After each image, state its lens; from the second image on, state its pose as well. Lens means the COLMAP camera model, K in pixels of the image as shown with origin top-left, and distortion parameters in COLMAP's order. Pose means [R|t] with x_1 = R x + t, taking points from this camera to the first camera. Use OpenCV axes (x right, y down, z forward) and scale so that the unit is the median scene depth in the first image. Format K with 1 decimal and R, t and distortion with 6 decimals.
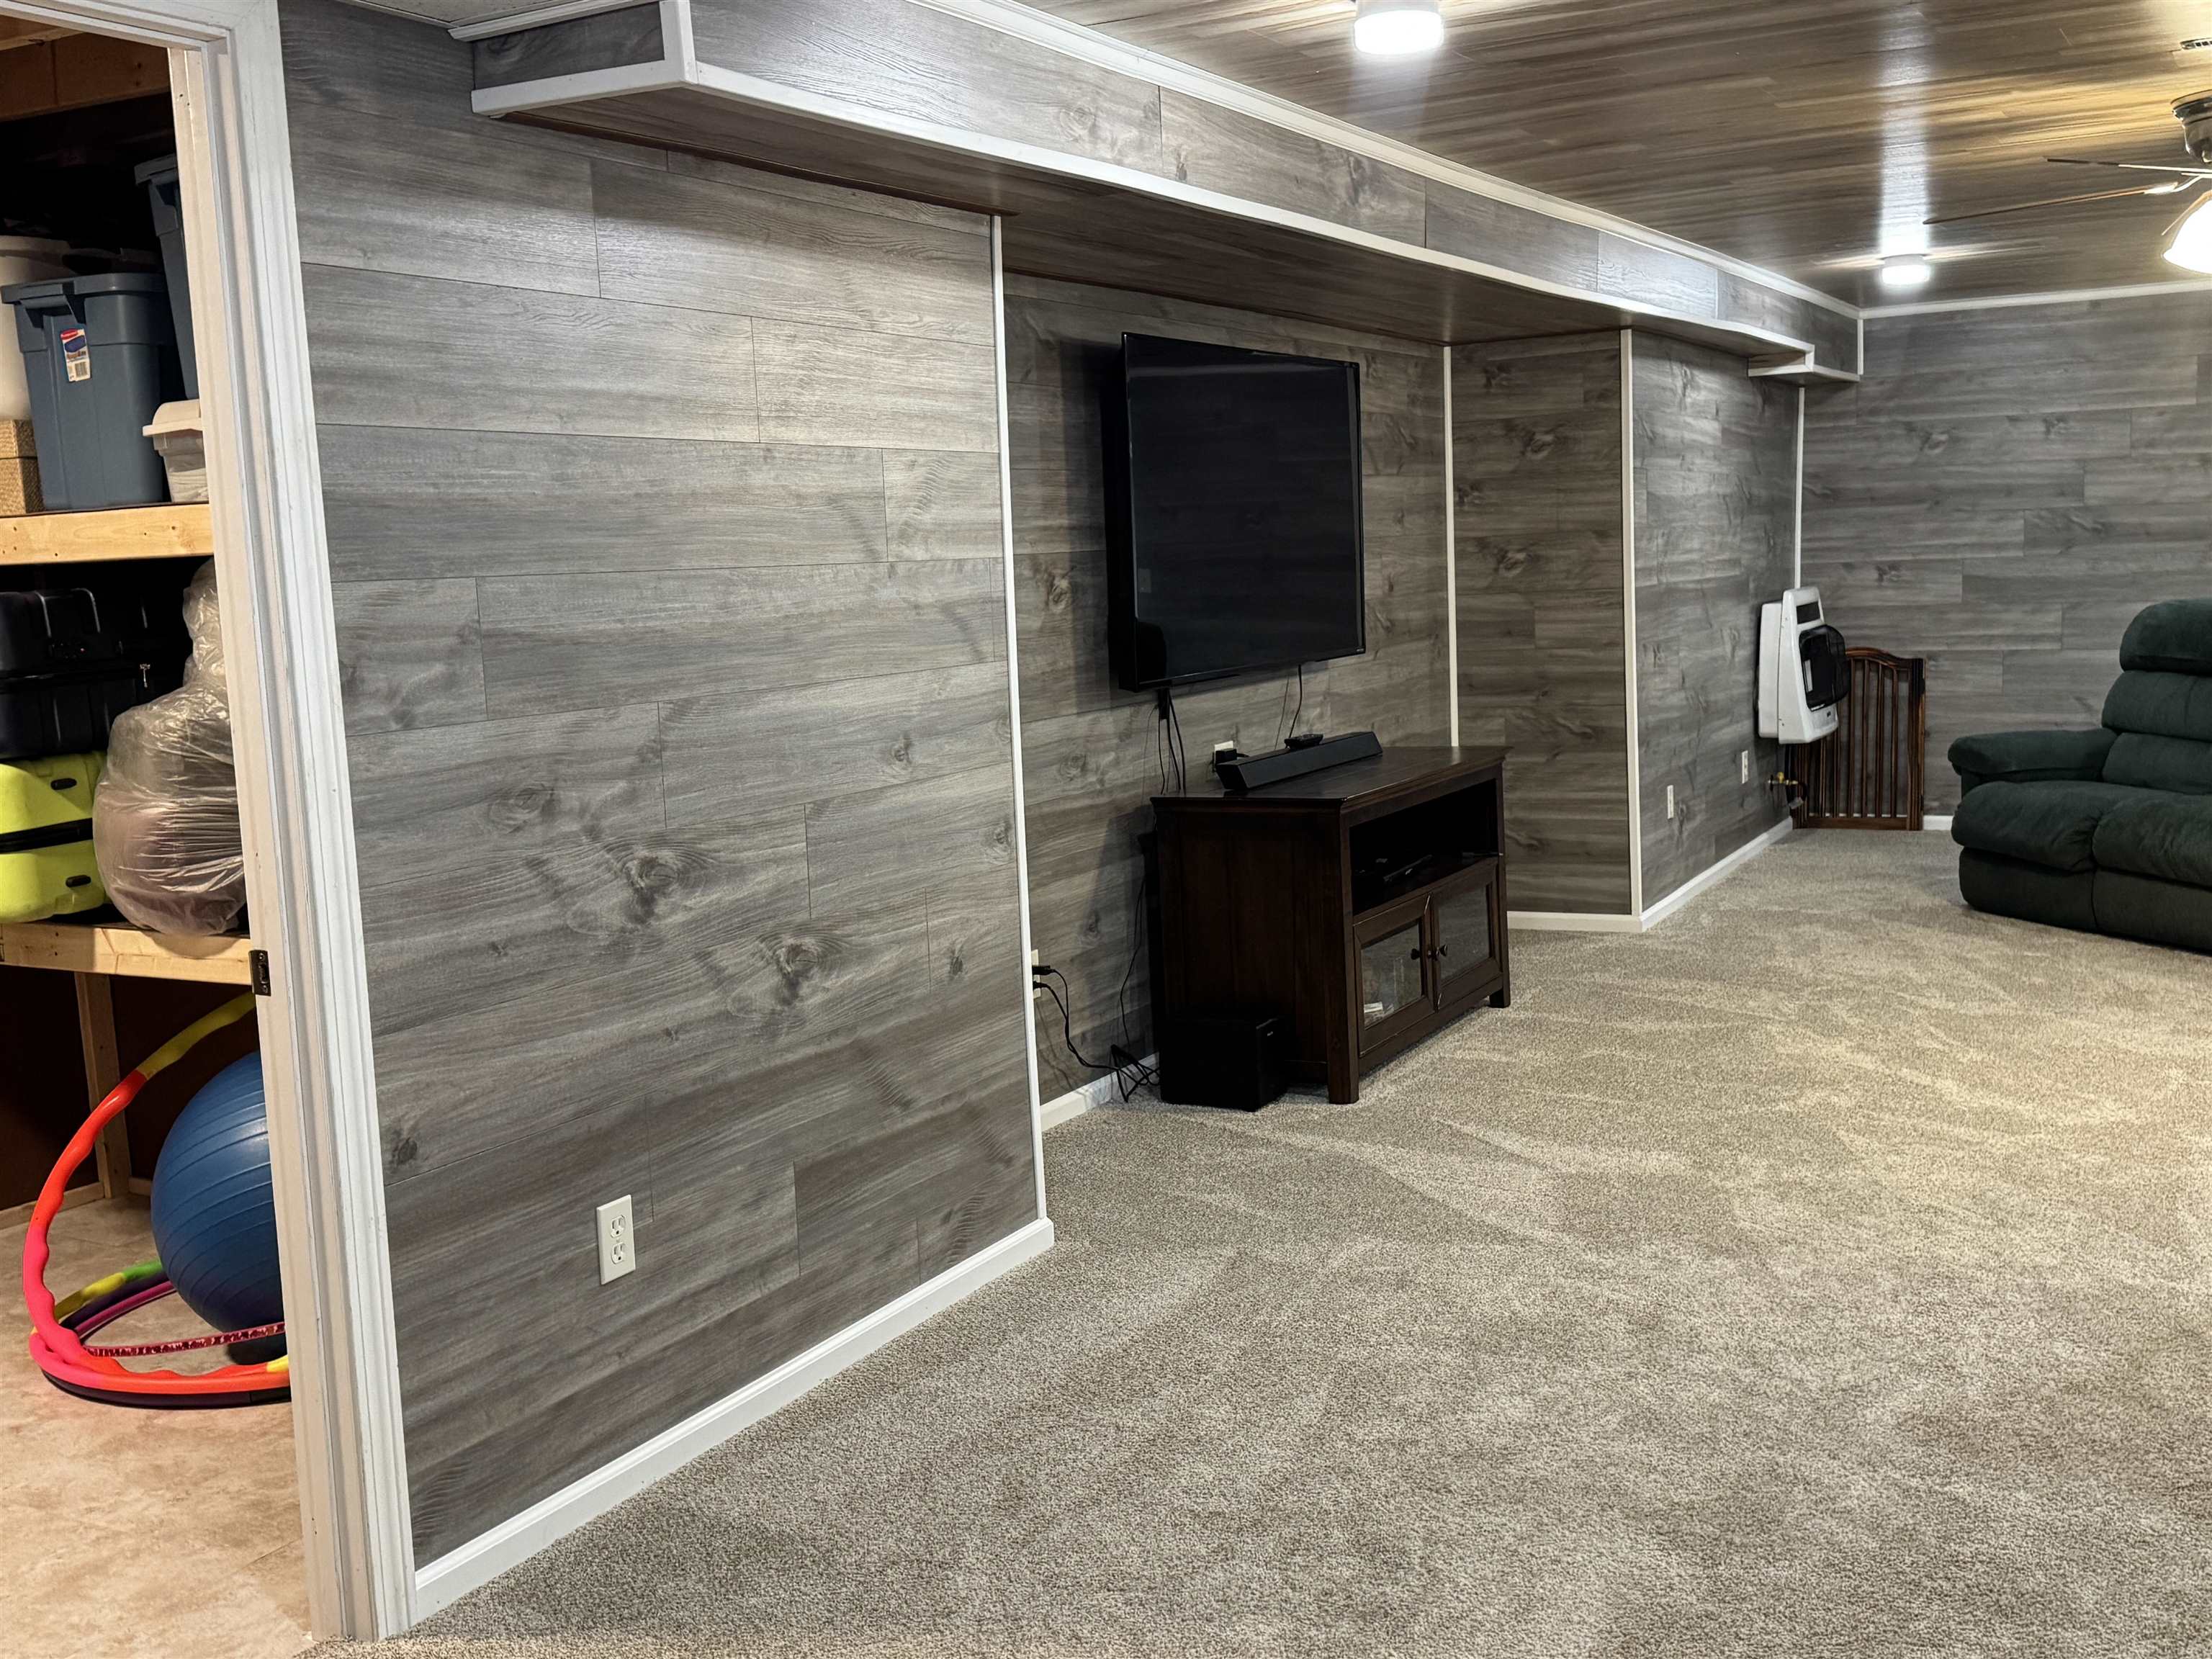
lens RADIAL K [[2262.4, 0, 1101.7], [0, 2262.4, 822.6], [0, 0, 1]] dist [0.089301, 0.000000]
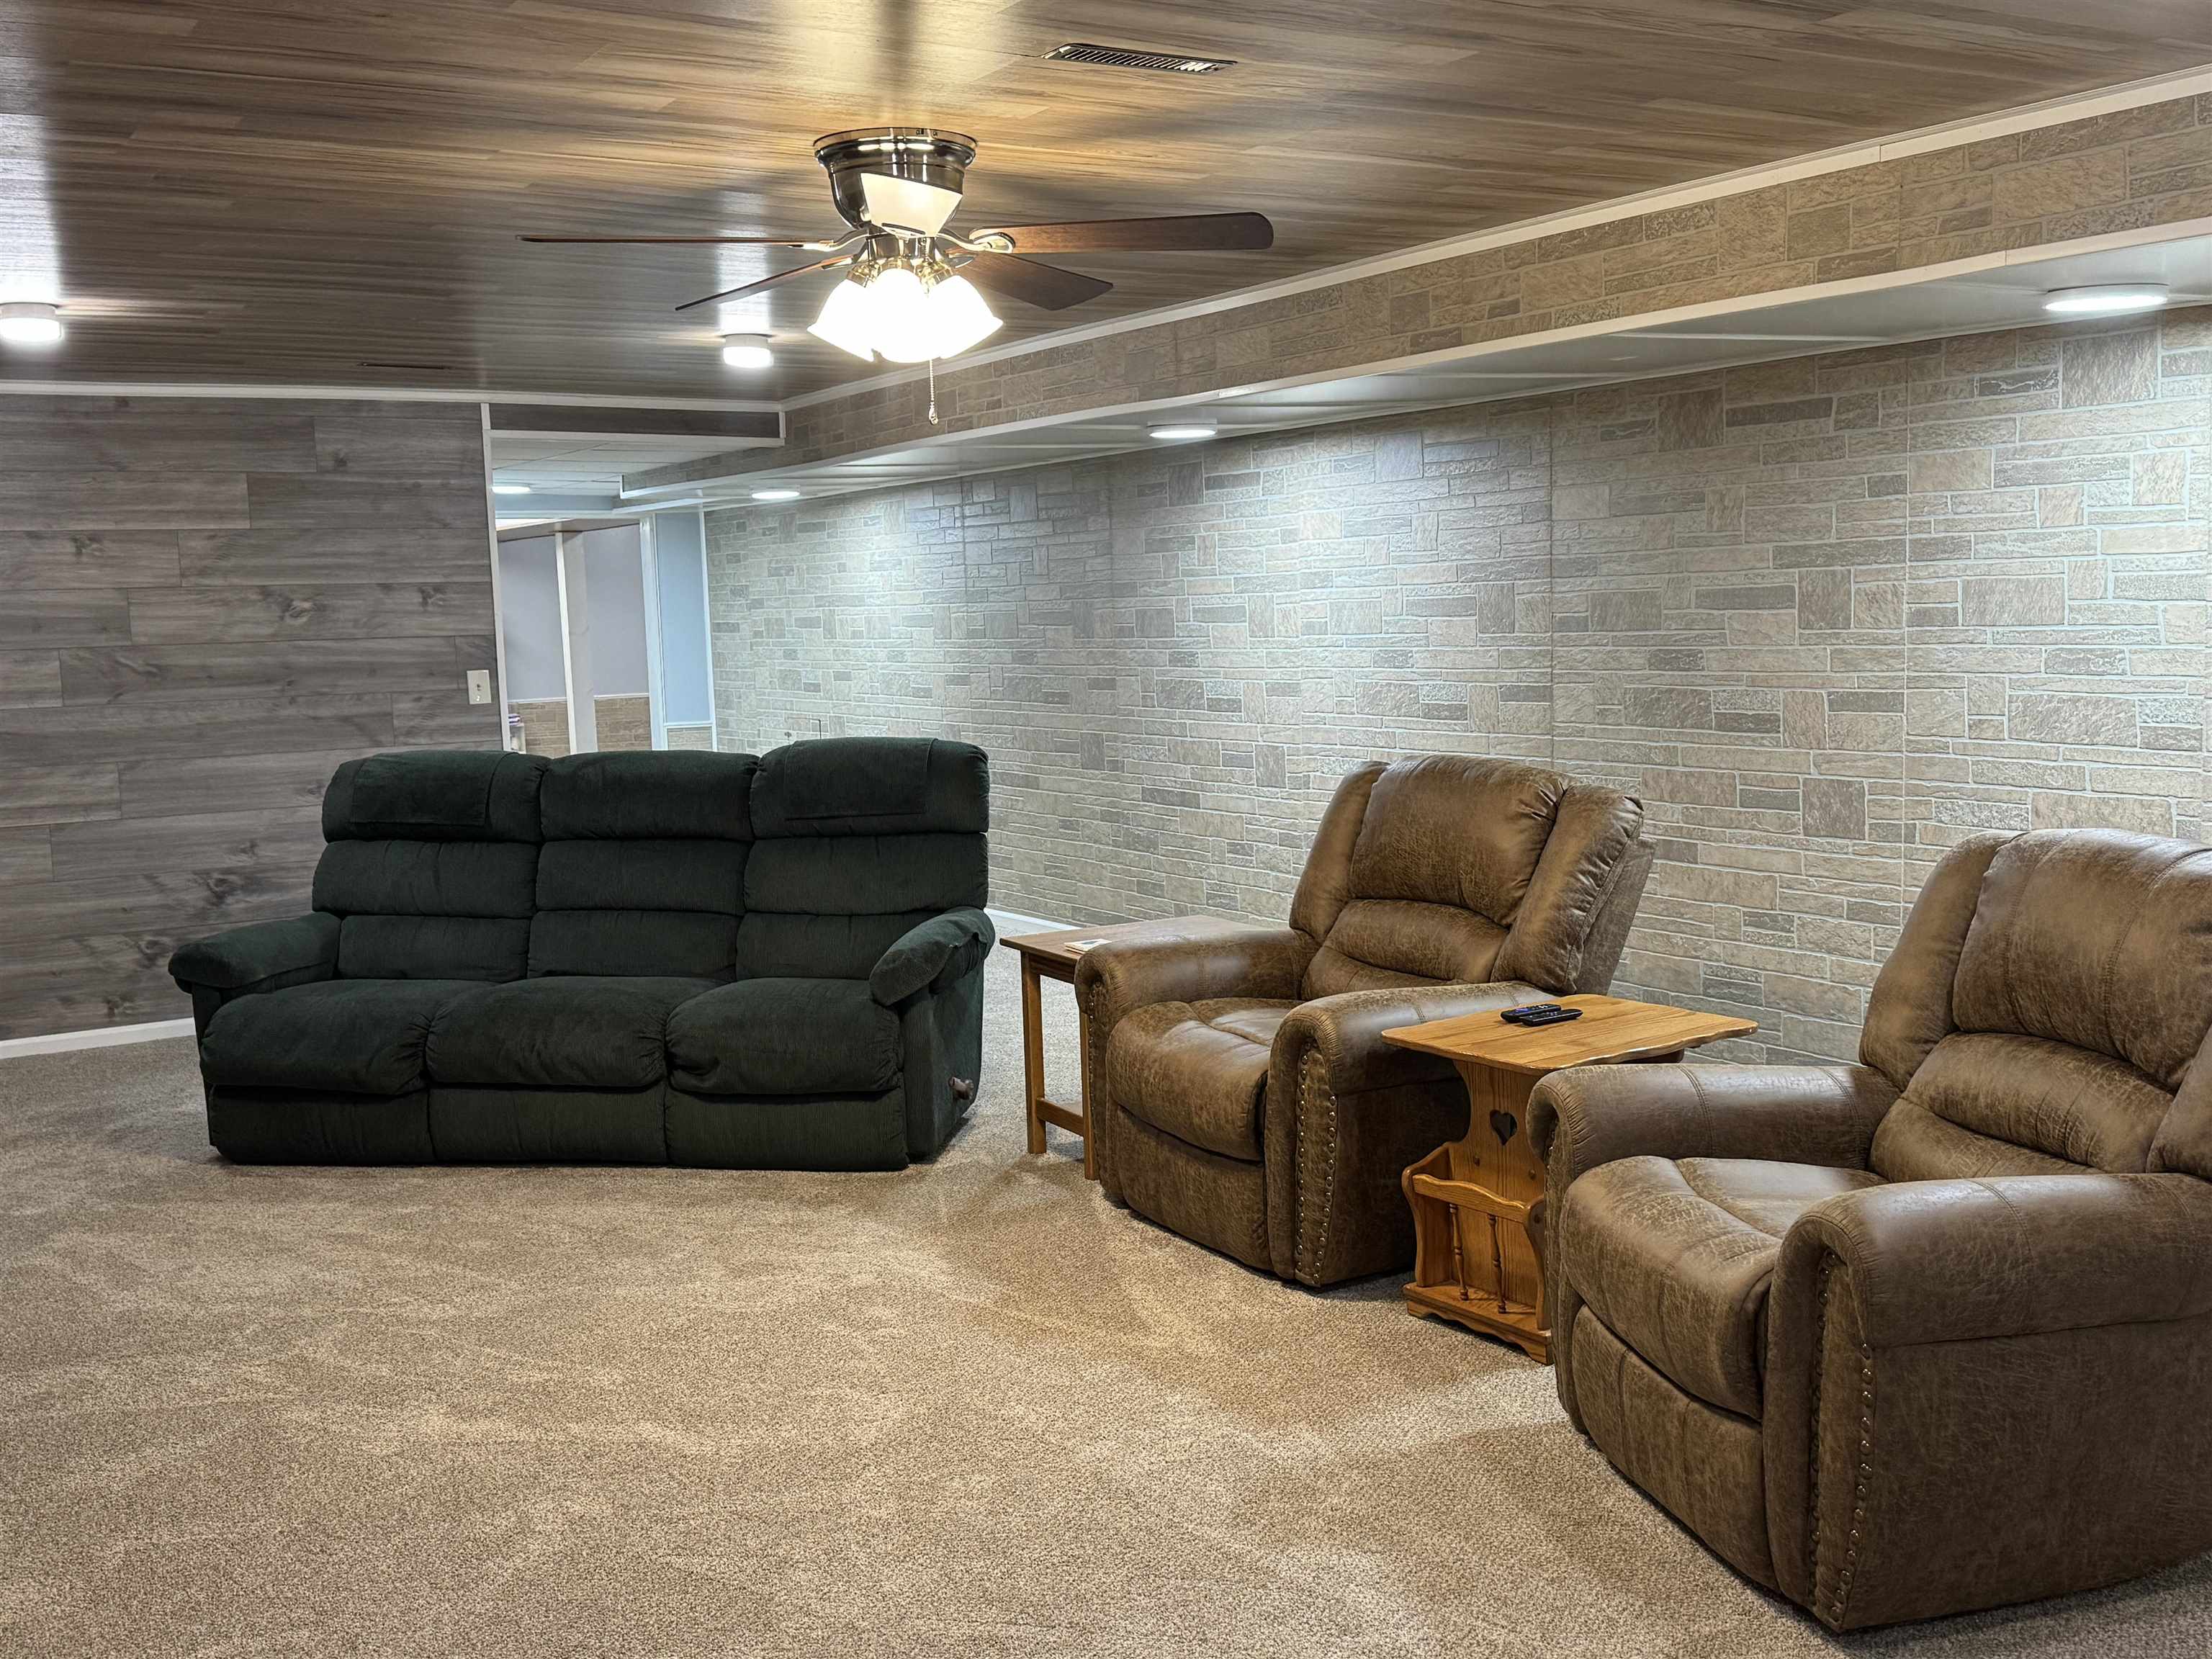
lens RADIAL K [[2262.4, 0, 1065.5], [0, 2262.4, 835.2], [0, 0, 1]] dist [0.089301, 0.000000]
pose [[0.531625, -0.079209, 0.843268, -0.114117], [0.125304, 0.992017, 0.014185, -0.048476], [-0.837660, 0.098123, 0.537306, 0.349346]]
